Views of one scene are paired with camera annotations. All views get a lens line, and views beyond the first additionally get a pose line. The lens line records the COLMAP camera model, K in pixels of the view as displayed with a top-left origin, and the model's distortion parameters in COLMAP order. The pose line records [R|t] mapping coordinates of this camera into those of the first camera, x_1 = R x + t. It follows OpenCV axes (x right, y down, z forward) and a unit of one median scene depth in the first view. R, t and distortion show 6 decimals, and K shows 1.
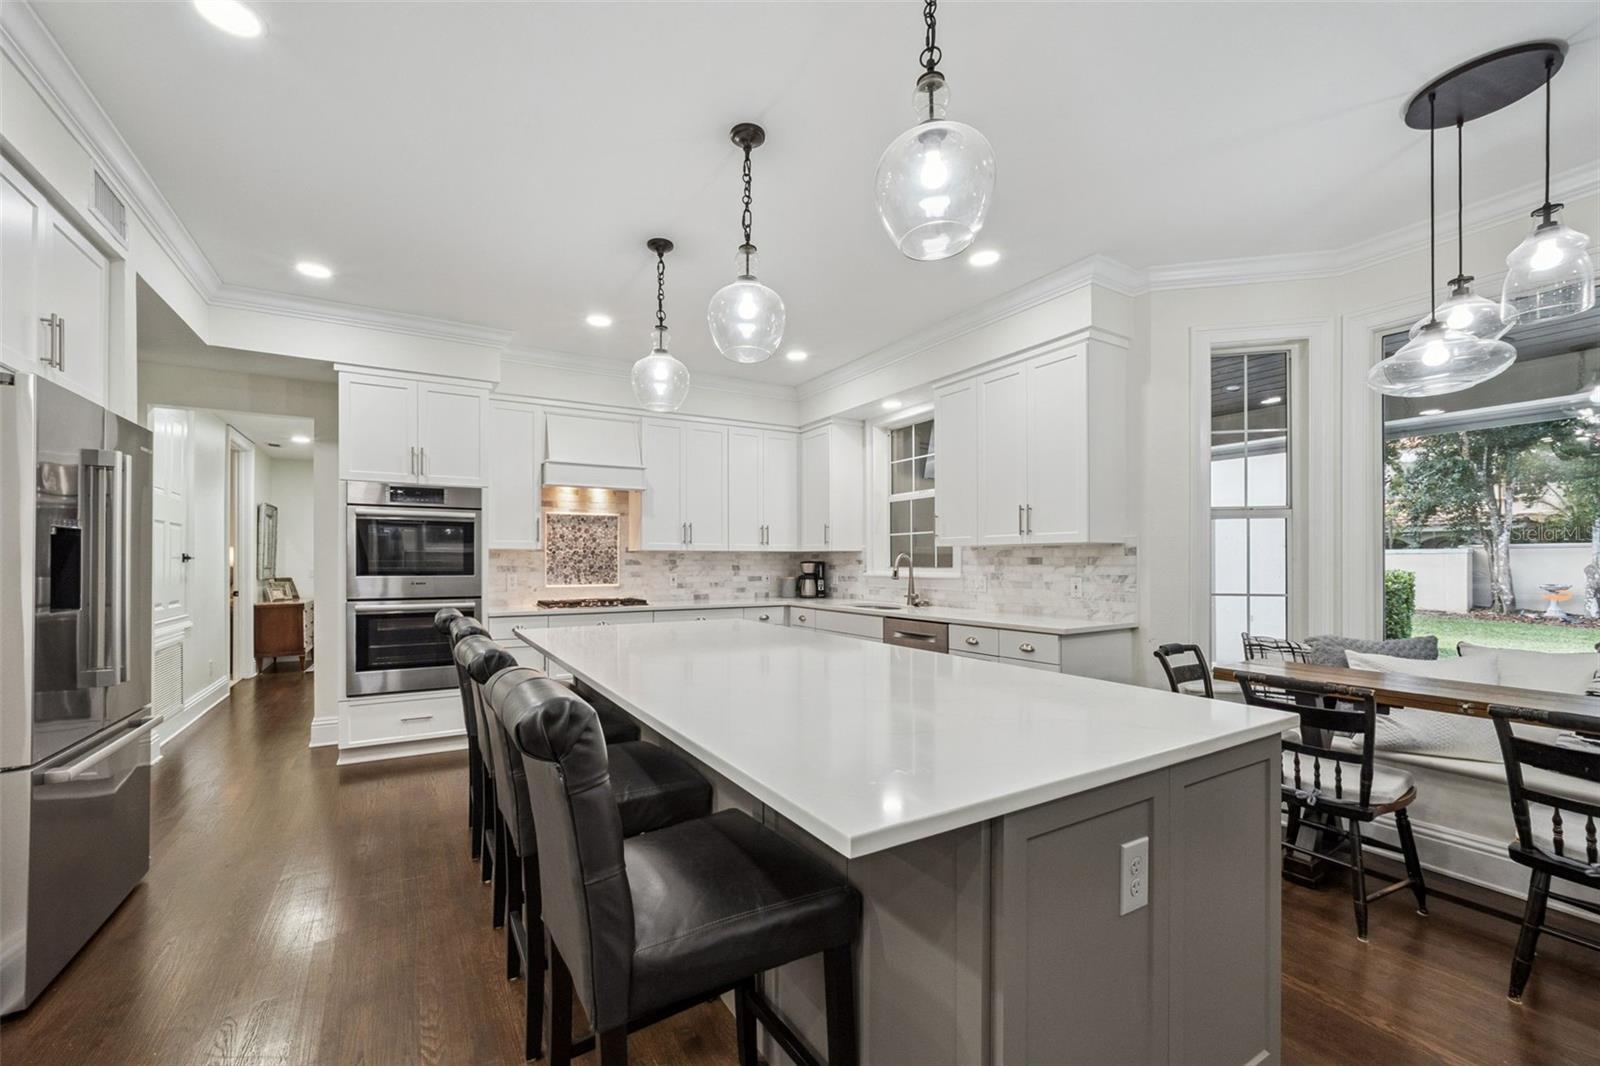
lens RADIAL K [[644.3, 0, 785.9], [0, 644.3, 563.3], [0, 0, 1]] dist [-0.009817, 0.003570]
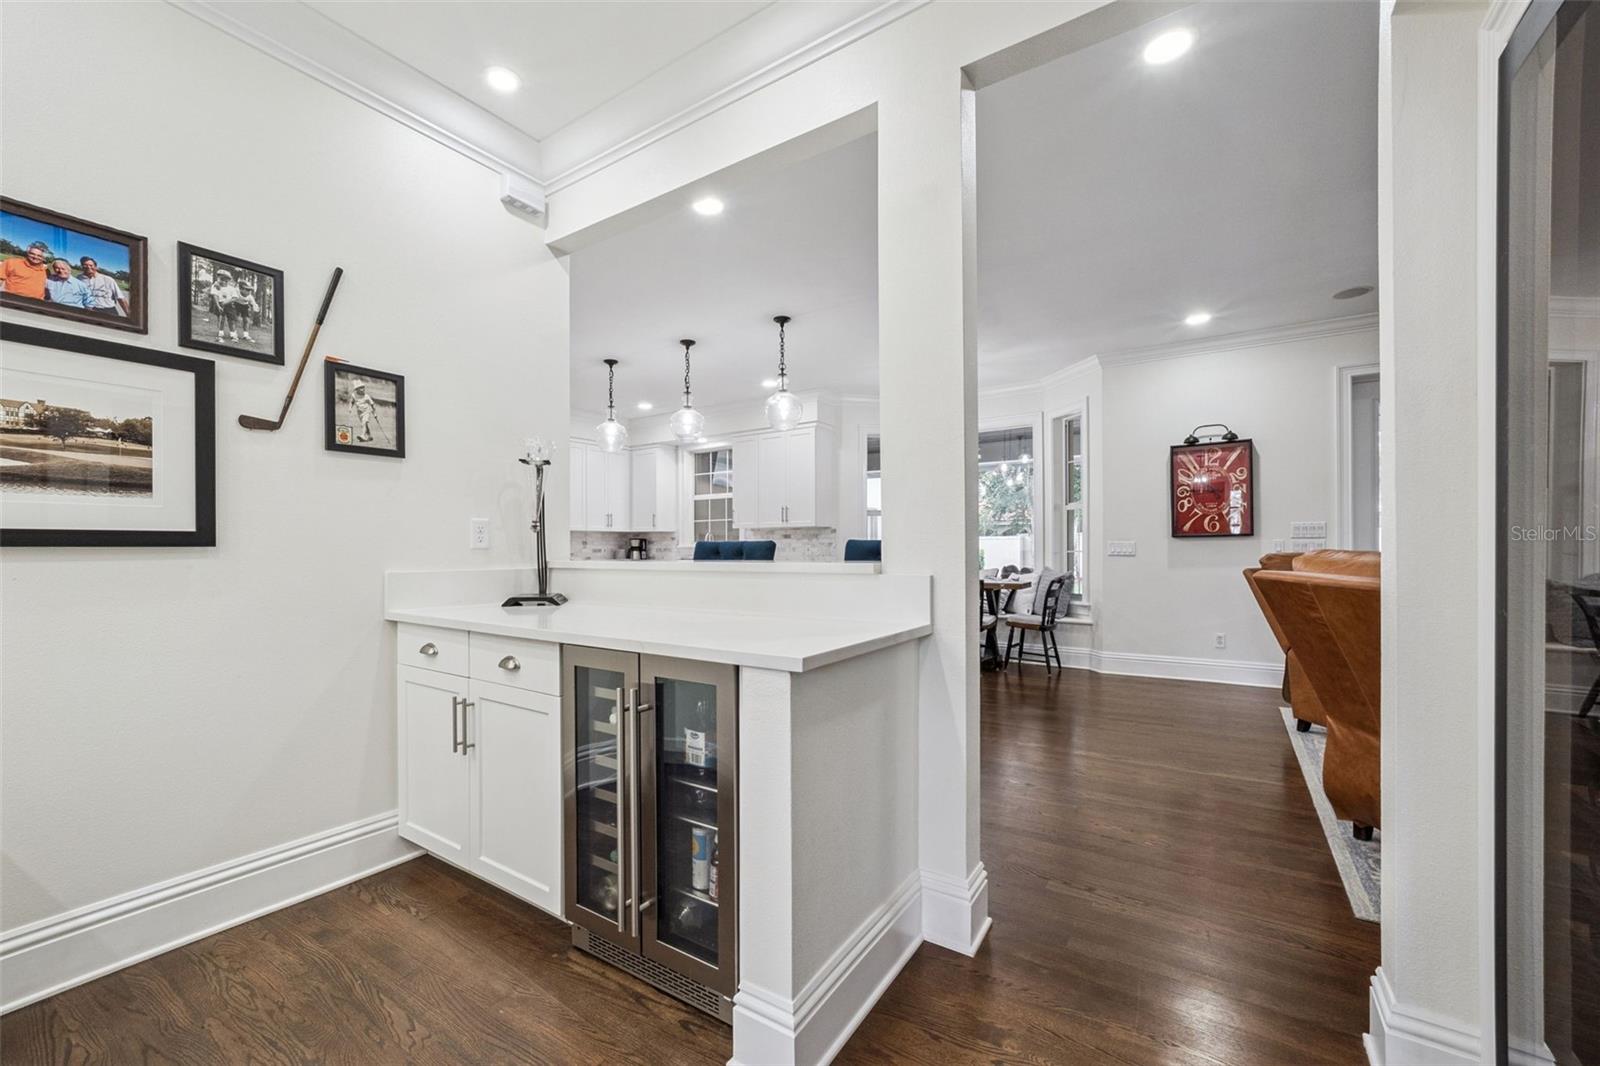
lens RADIAL K [[644.3, 0, 786.6], [0, 644.3, 548.2], [0, 0, 1]] dist [-0.009817, 0.003570]
pose [[0.904836, -0.003127, 0.425749, -0.376222], [0.004454, 0.999988, -0.002123, 0.032097], [-0.425737, 0.003818, 0.904839, -0.630088]]
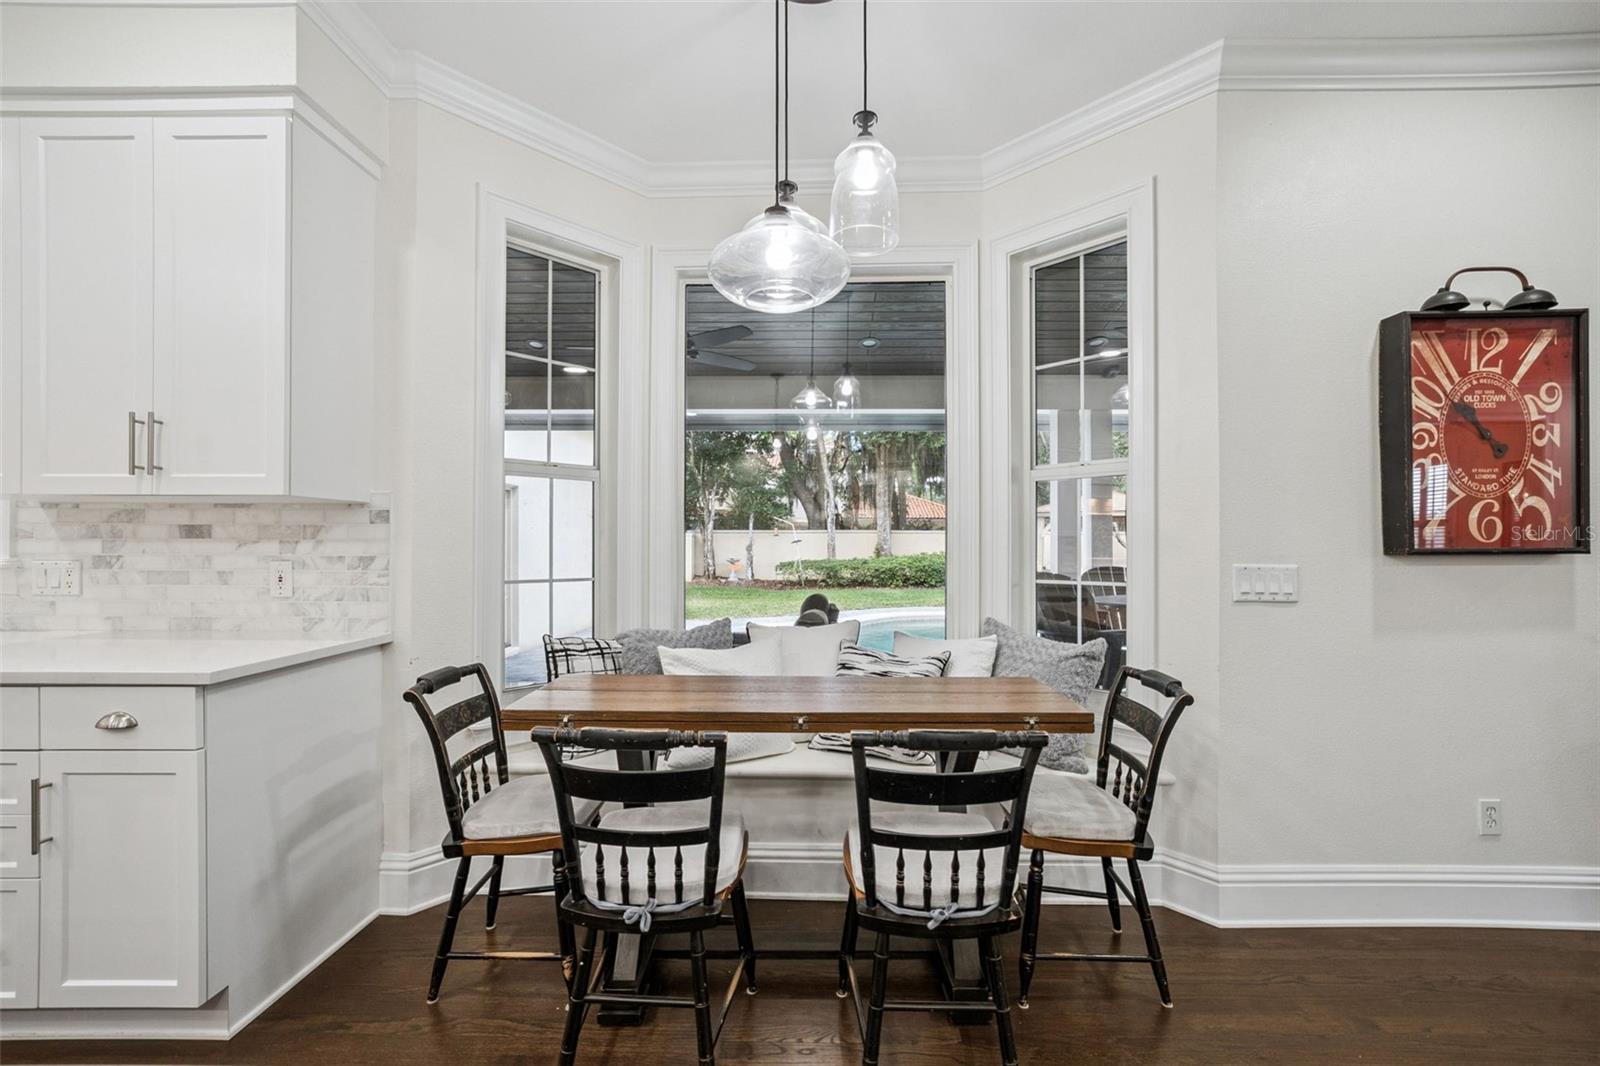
lens RADIAL K [[644.3, 0, 810.1], [0, 644.3, 543.4], [0, 0, 1]] dist [-0.009817, 0.003570]
pose [[0.529178, 0.003980, 0.848502, 0.195434], [-0.003041, 0.999991, -0.002794, 0.005723], [-0.848505, -0.001102, 0.529185, 0.277287]]
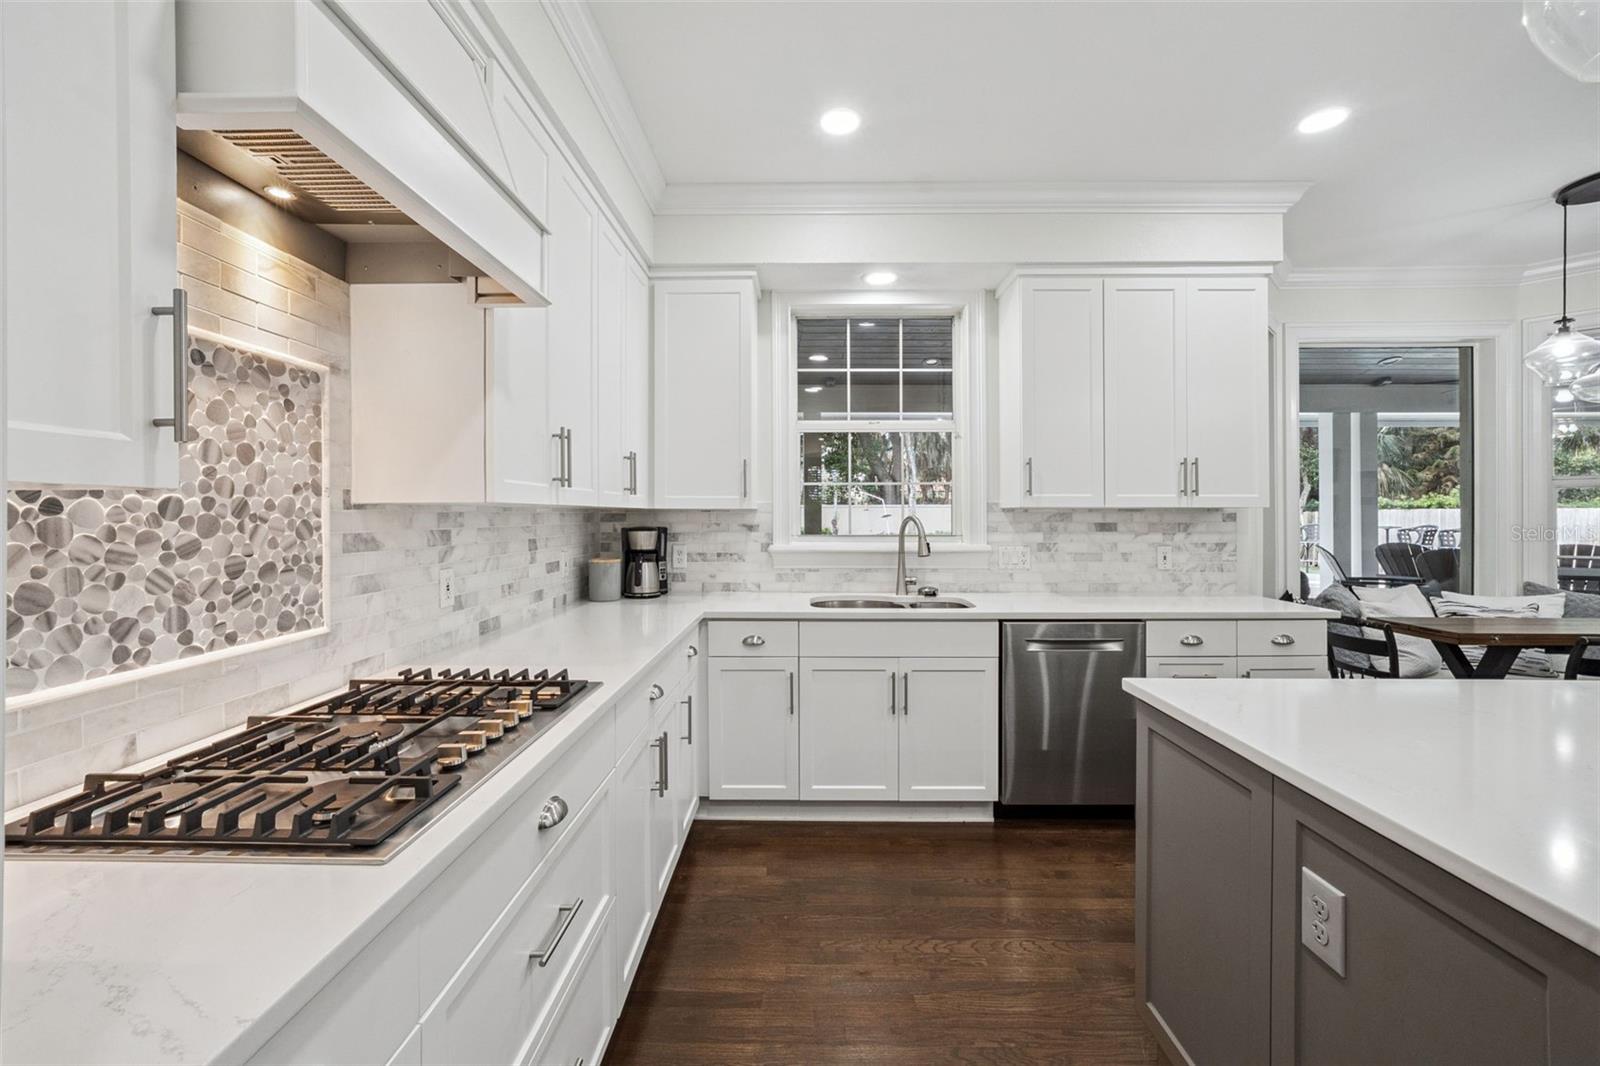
lens RADIAL K [[644.3, 0, 801.7], [0, 644.3, 514.3], [0, 0, 1]] dist [-0.009817, 0.003570]
pose [[0.520705, 0.002173, 0.853734, -0.472904], [0.000099, 0.999997, -0.002606, -0.016609], [-0.853737, 0.001441, 0.520703, 0.849434]]
